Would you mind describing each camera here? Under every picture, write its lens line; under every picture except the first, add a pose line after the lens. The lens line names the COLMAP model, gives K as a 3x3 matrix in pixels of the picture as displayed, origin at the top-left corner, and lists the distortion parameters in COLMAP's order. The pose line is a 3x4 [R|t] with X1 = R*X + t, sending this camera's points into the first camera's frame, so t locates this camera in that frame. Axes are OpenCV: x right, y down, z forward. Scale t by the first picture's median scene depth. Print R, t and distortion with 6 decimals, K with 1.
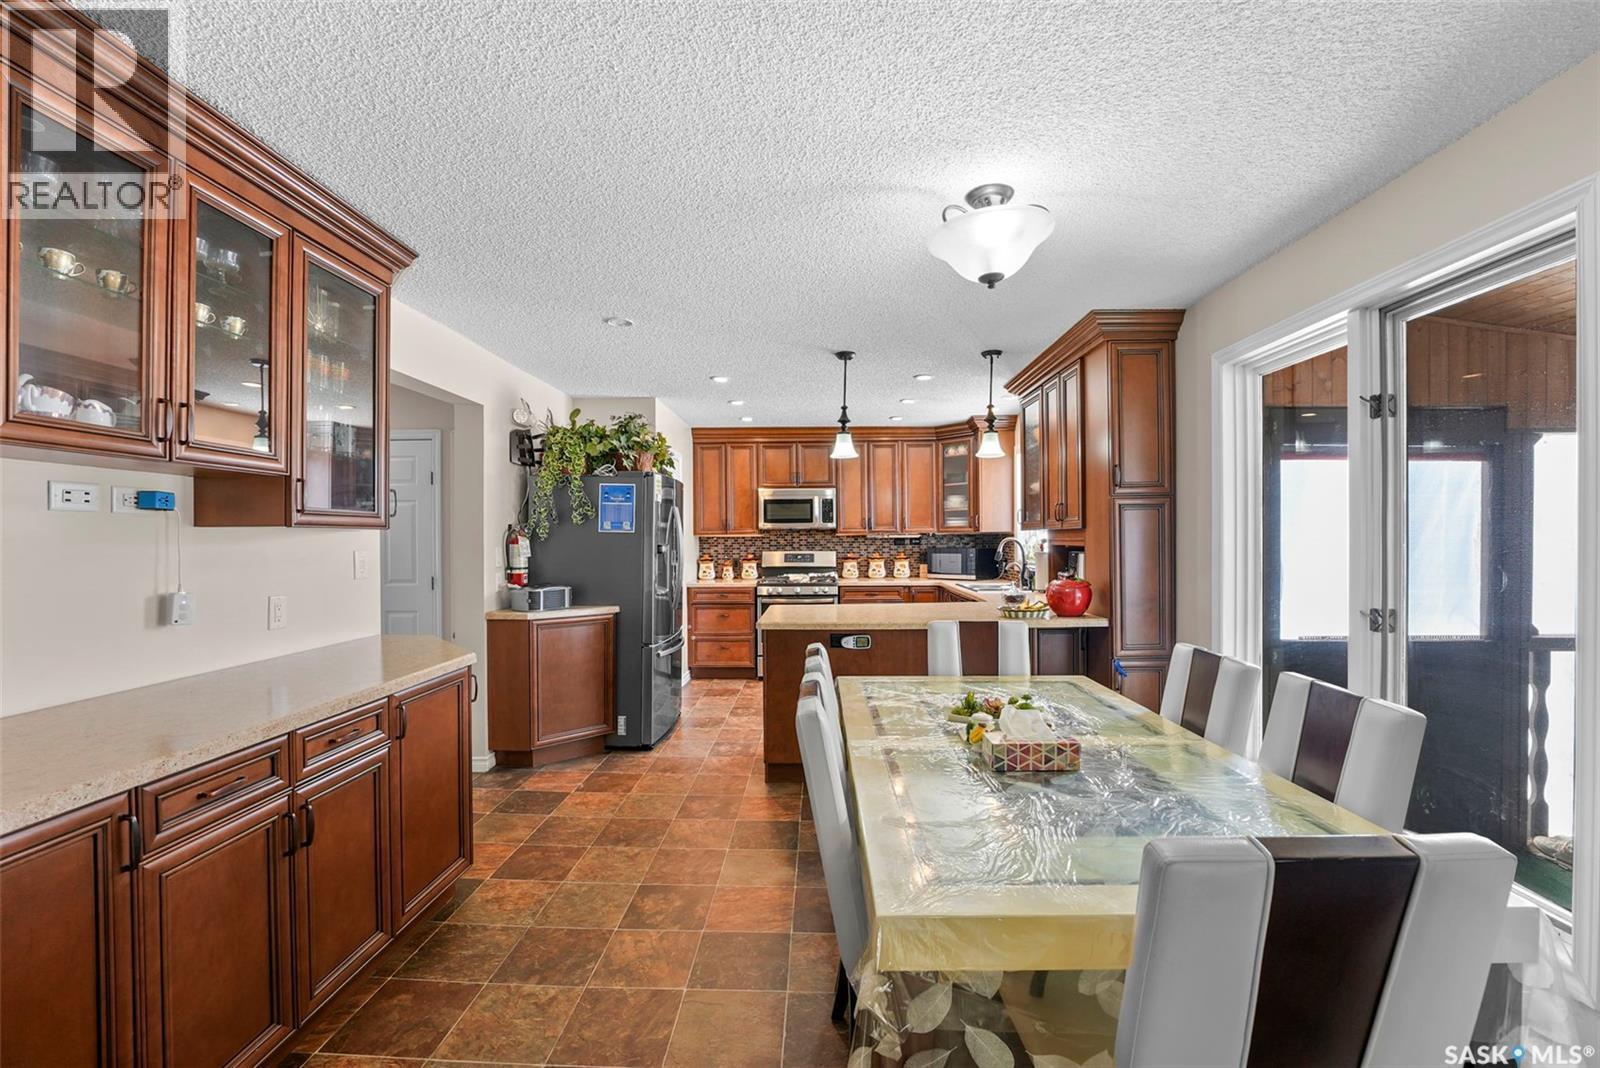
lens RADIAL K [[663.0, 0, 807.2], [0, 663.0, 538.0], [0, 0, 1]] dist [-0.032342, 0.007079]
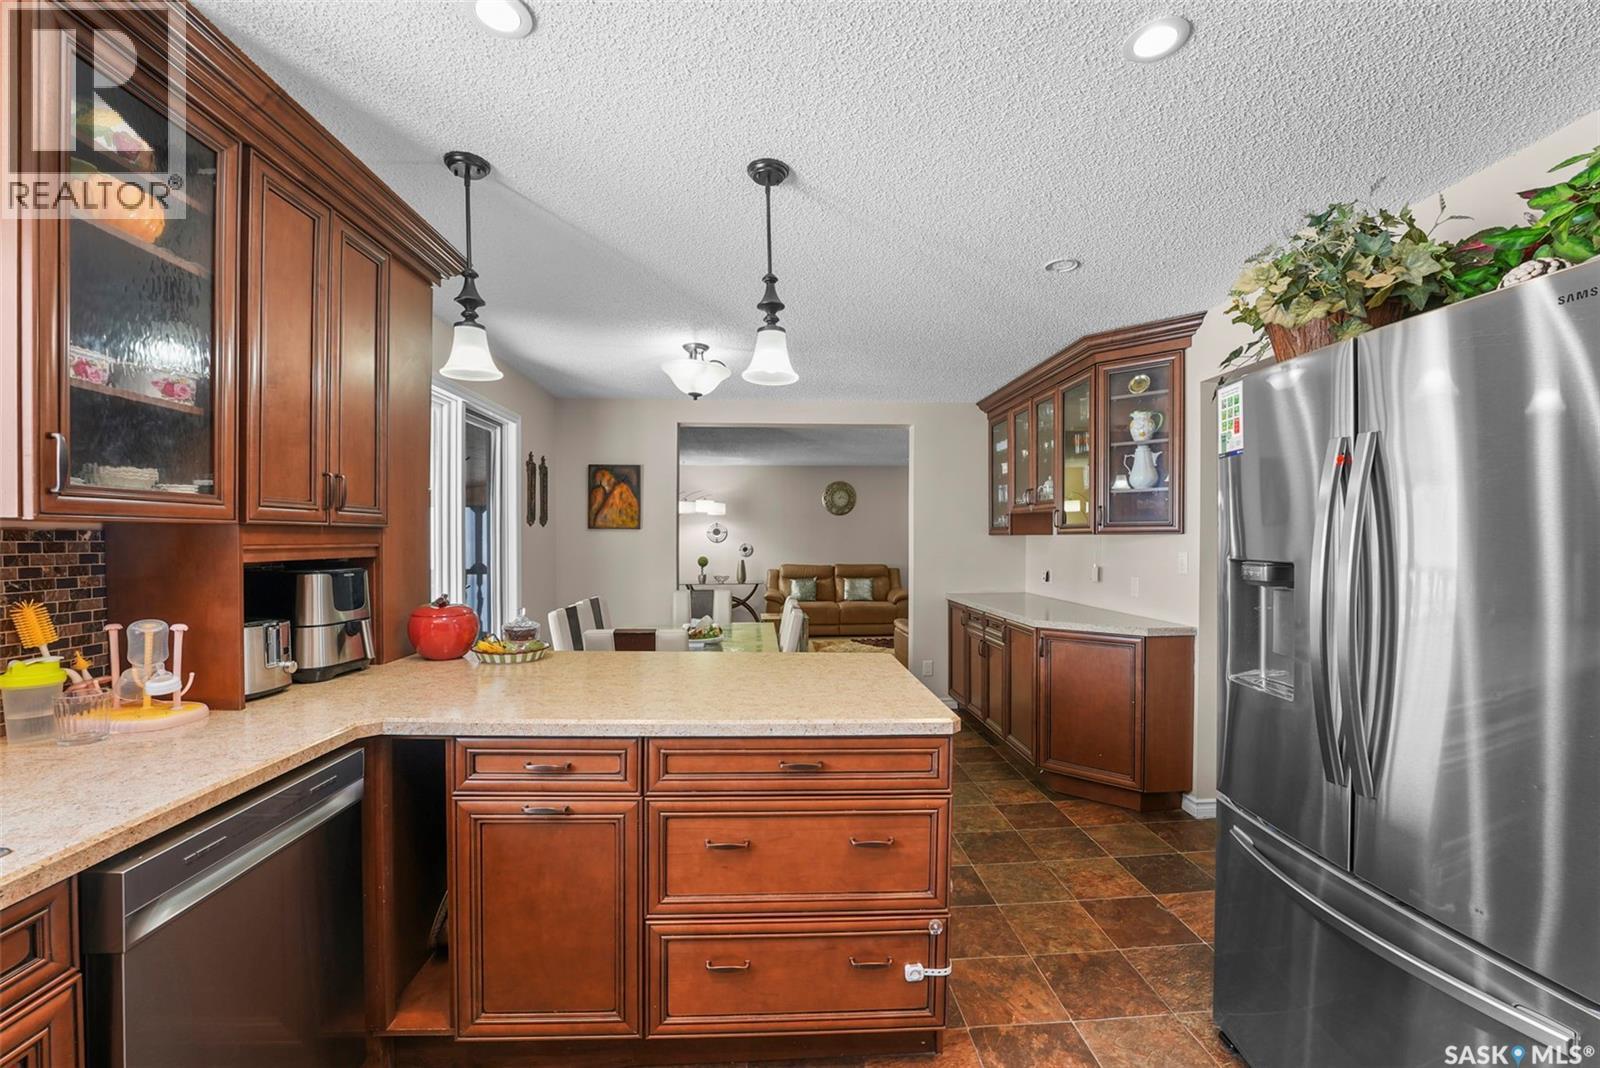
lens RADIAL K [[677.3, 0, 813.8], [0, 677.3, 526.6], [0, 0, 1]] dist [-0.025388, 0.000332]
pose [[-0.995328, -0.000330, -0.096549, 0.048084], [0.001288, 0.999860, -0.016695, -0.002910], [0.096541, -0.016741, -0.995188, 0.984804]]
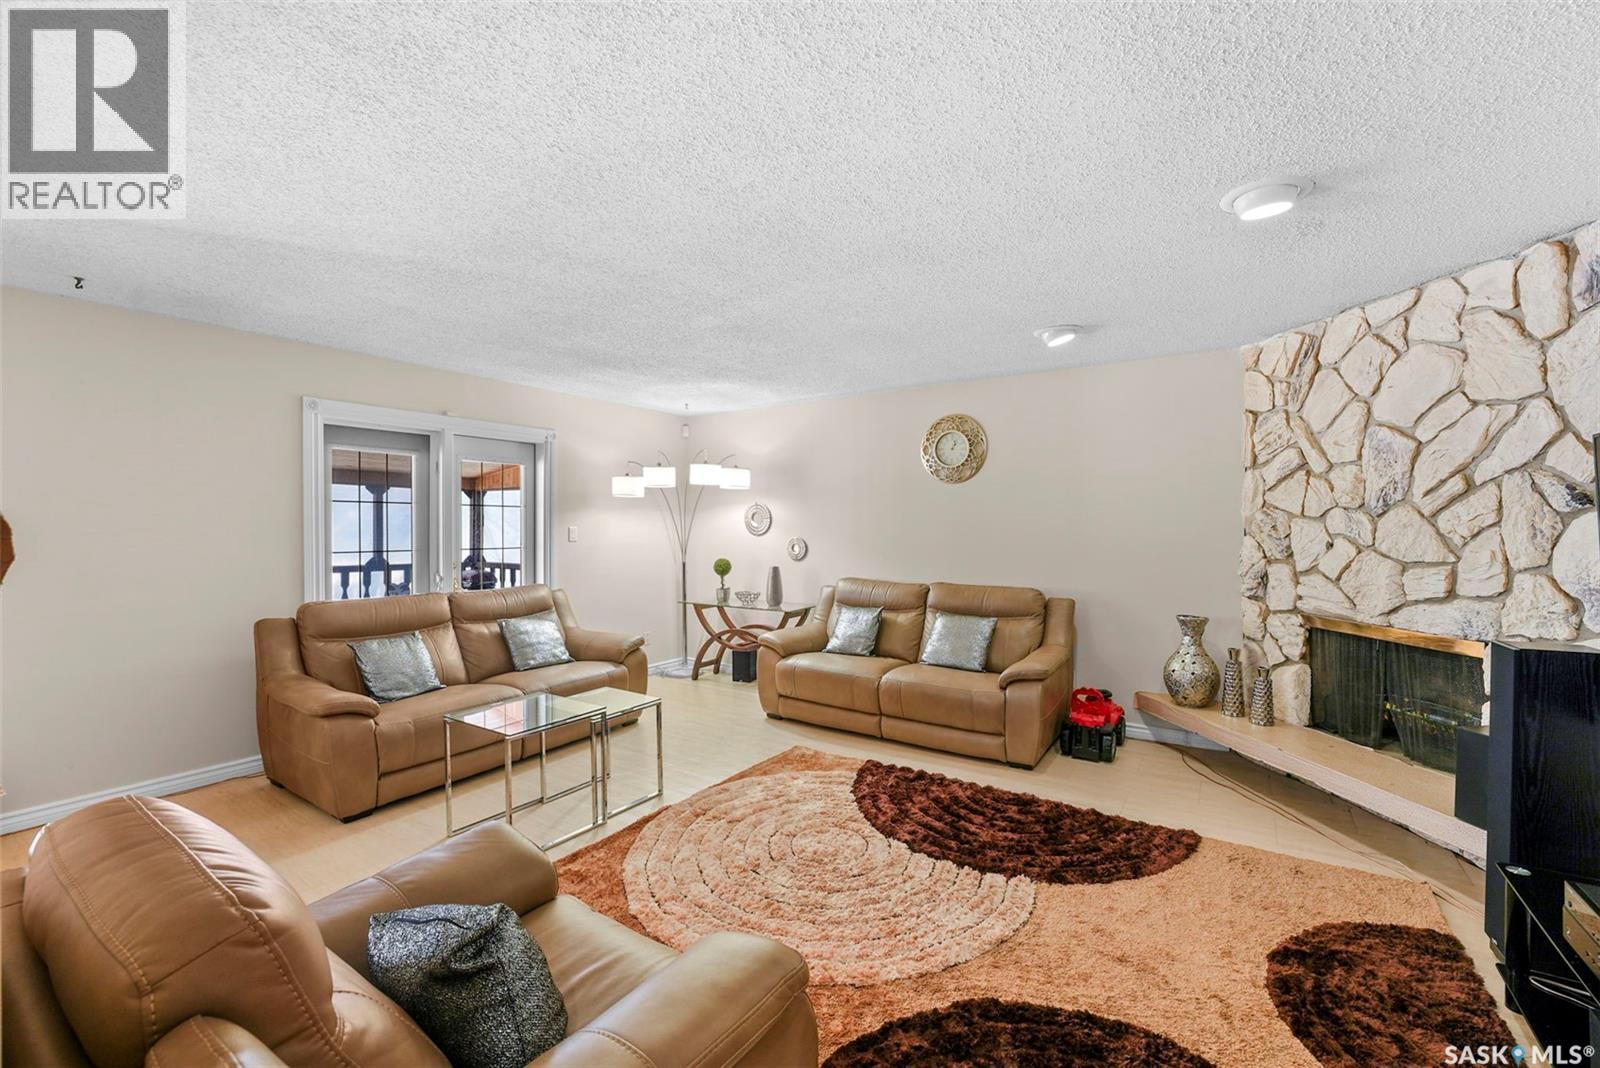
lens RADIAL K [[667.3, 0, 804.0], [0, 667.3, 538.1], [0, 0, 1]] dist [-0.036344, 0.005842]
pose [[-0.845072, -0.012671, 0.534502, -0.450500], [-0.003825, 0.999837, 0.017655, -0.005817], [-0.534638, 0.012876, -0.844983, 0.117653]]
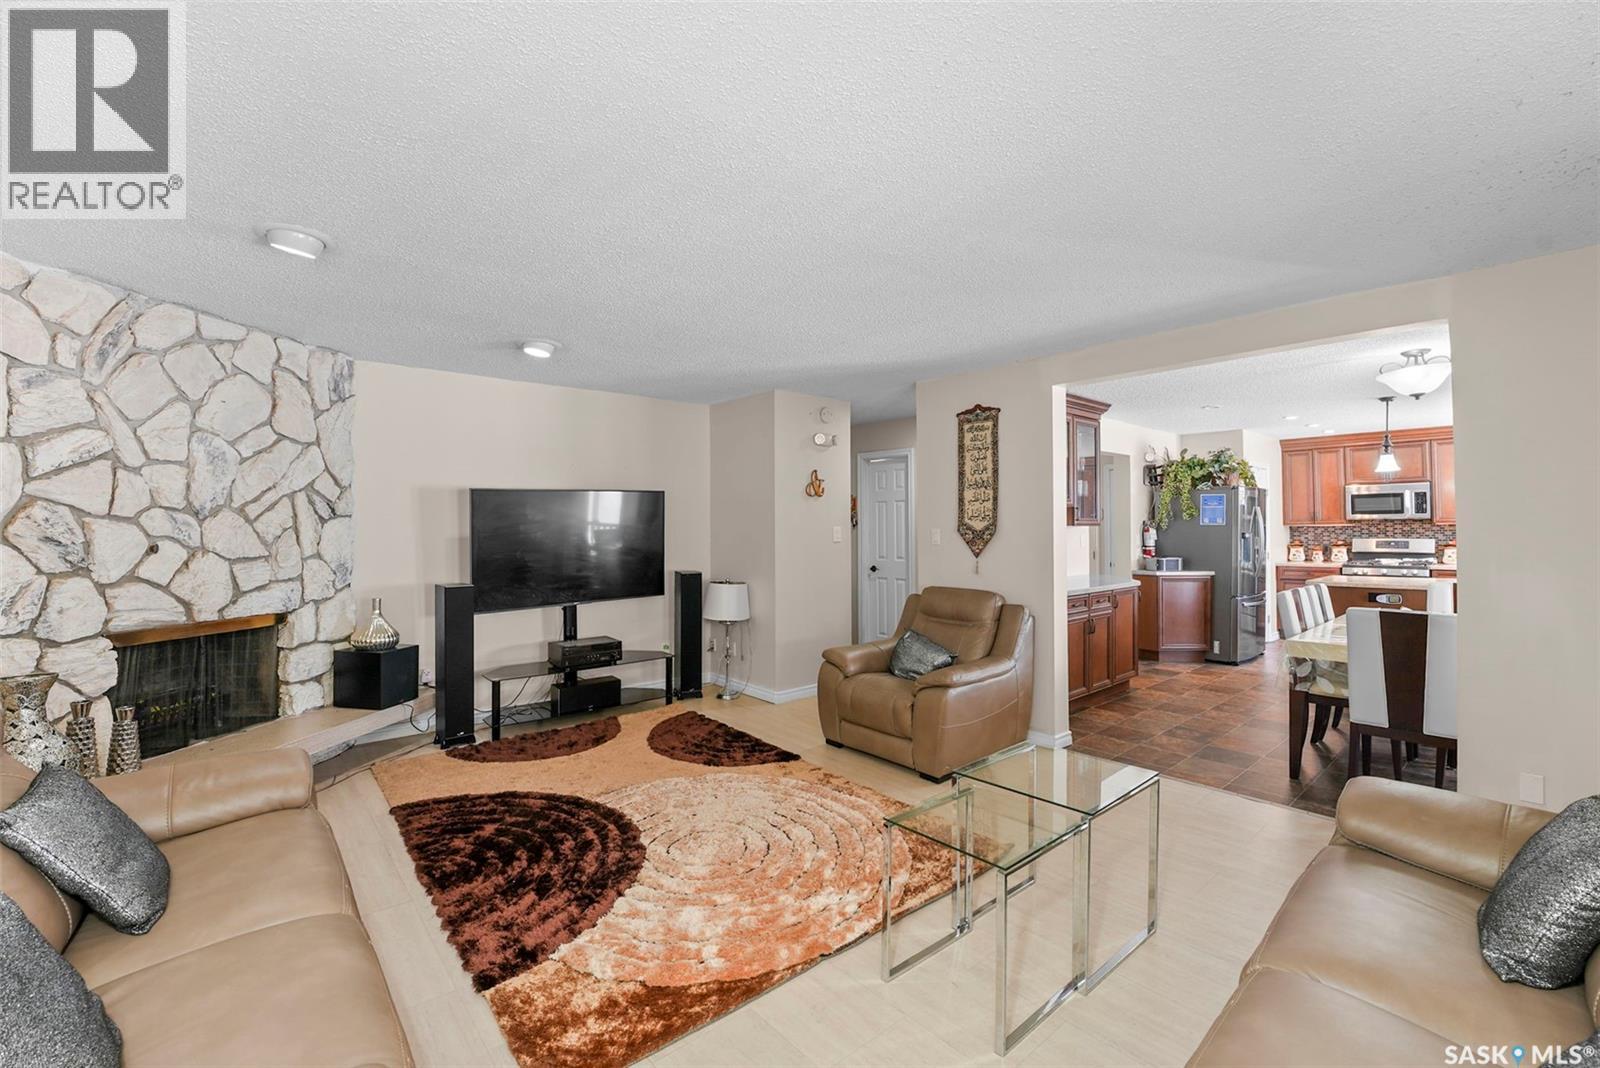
lens RADIAL K [[677.3, 0, 813.8], [0, 677.3, 526.6], [0, 0, 1]] dist [-0.025388, 0.000332]
pose [[0.674336, -0.004997, -0.738407, 0.173933], [0.005902, 0.999982, -0.001378, -0.005217], [0.738401, -0.003429, 0.674353, -0.539708]]
